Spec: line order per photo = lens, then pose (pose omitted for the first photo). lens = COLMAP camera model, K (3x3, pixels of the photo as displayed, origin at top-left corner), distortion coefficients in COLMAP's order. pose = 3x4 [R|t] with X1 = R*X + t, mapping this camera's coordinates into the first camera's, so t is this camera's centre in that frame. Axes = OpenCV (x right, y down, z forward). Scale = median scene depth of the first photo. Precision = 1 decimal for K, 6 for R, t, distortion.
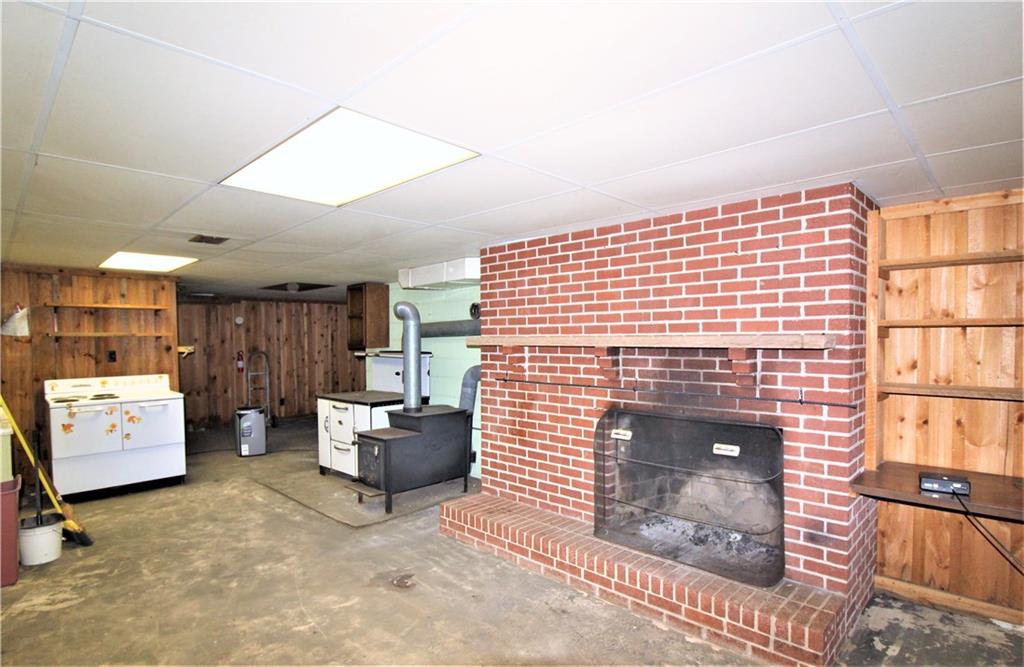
lens RADIAL K [[525.0, 0, 541.3], [0, 525.0, 351.5], [0, 0, 1]] dist [0.000941, -0.013671]
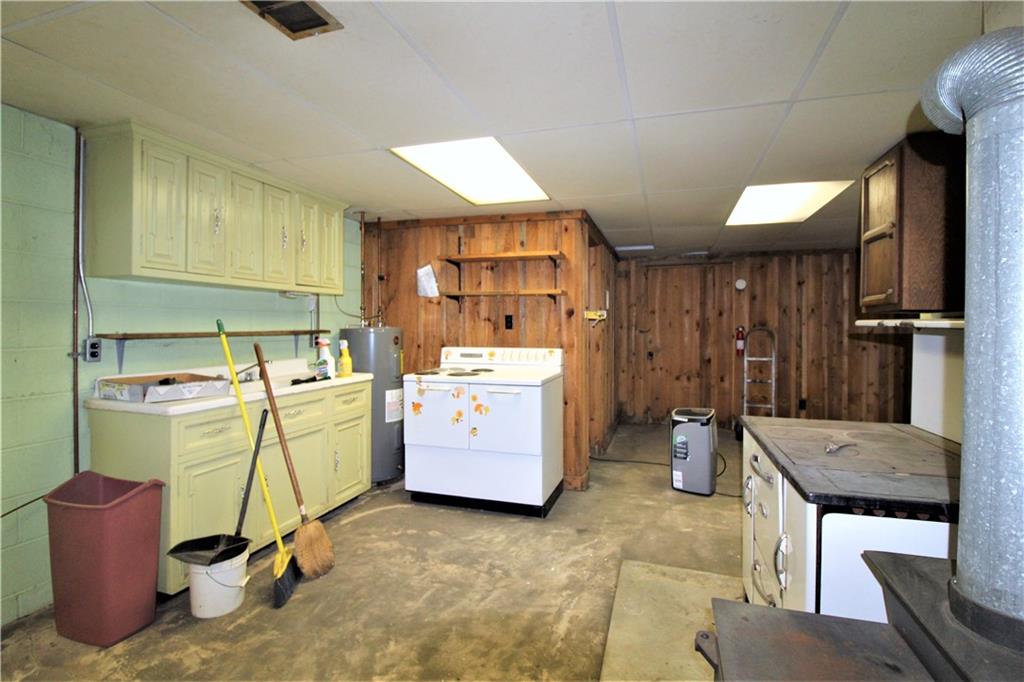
lens RADIAL K [[488.4, 0, 508.9], [0, 488.4, 327.4], [0, 0, 1]] dist [0.000197, -0.015496]
pose [[0.418110, 0.013482, -0.908296, -0.171303], [-0.032368, 0.999476, -0.000064, 0.019549], [0.907819, 0.029427, 0.418328, 0.770598]]
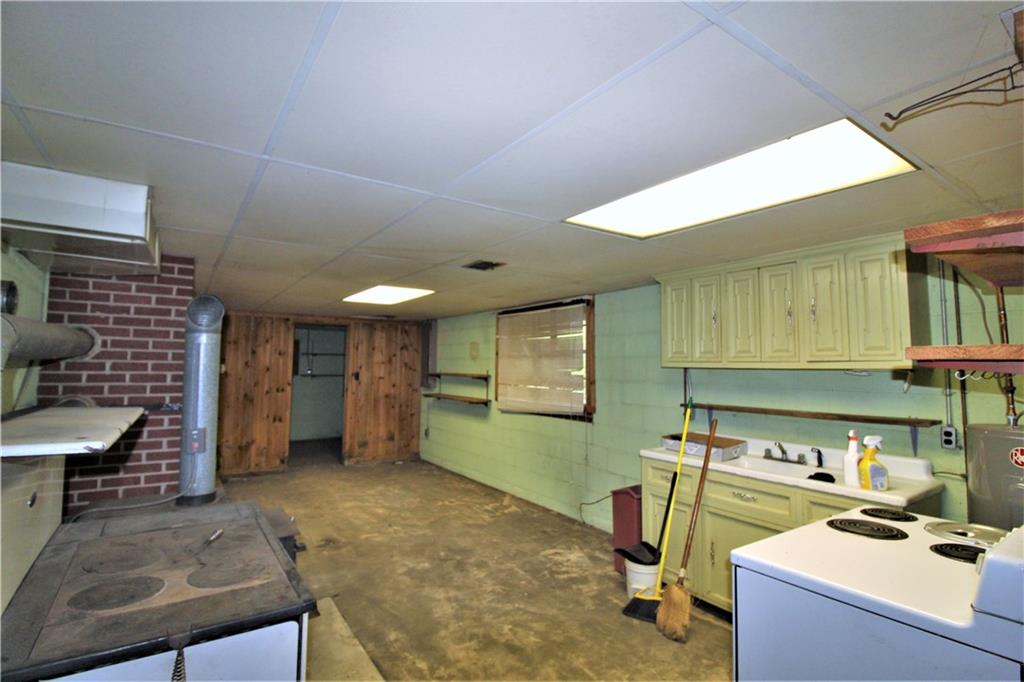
lens RADIAL K [[488.4, 0, 508.9], [0, 488.4, 327.4], [0, 0, 1]] dist [0.000197, -0.015496]
pose [[-0.974207, 0.010790, 0.225396, -0.670844], [-0.001746, 0.998466, -0.055344, -0.036261], [-0.225648, -0.054310, -0.972694, 1.419168]]
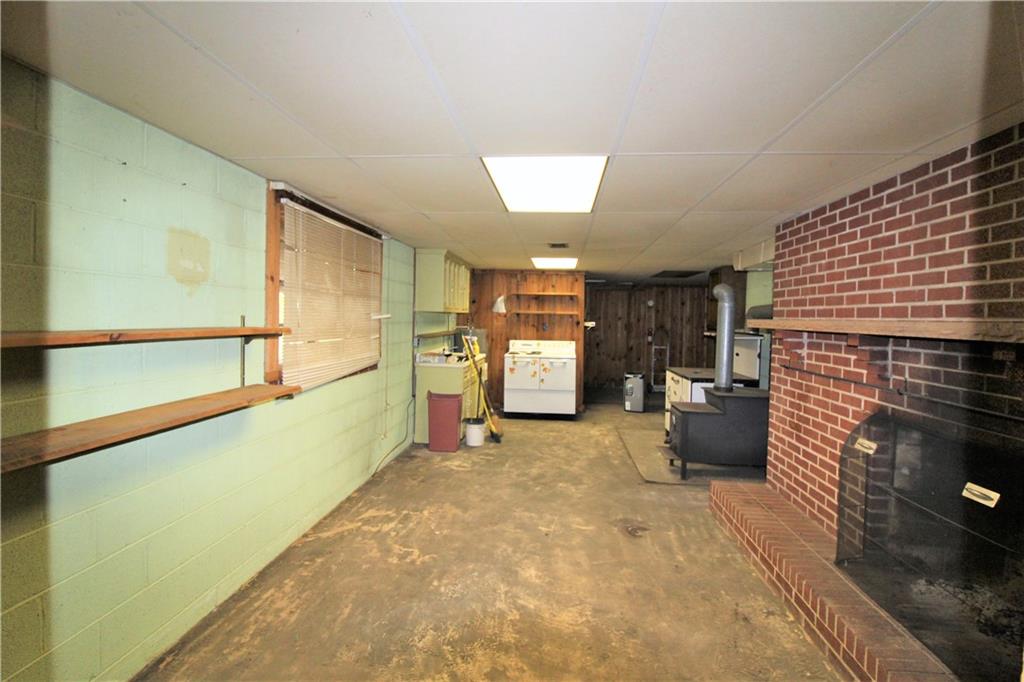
lens RADIAL K [[488.4, 0, 508.9], [0, 488.4, 327.4], [0, 0, 1]] dist [0.000197, -0.015496]
pose [[0.596958, 0.036576, -0.801438, 0.266134], [-0.045210, 0.998906, 0.011912, -0.002254], [0.800998, 0.029122, 0.597959, 0.086233]]
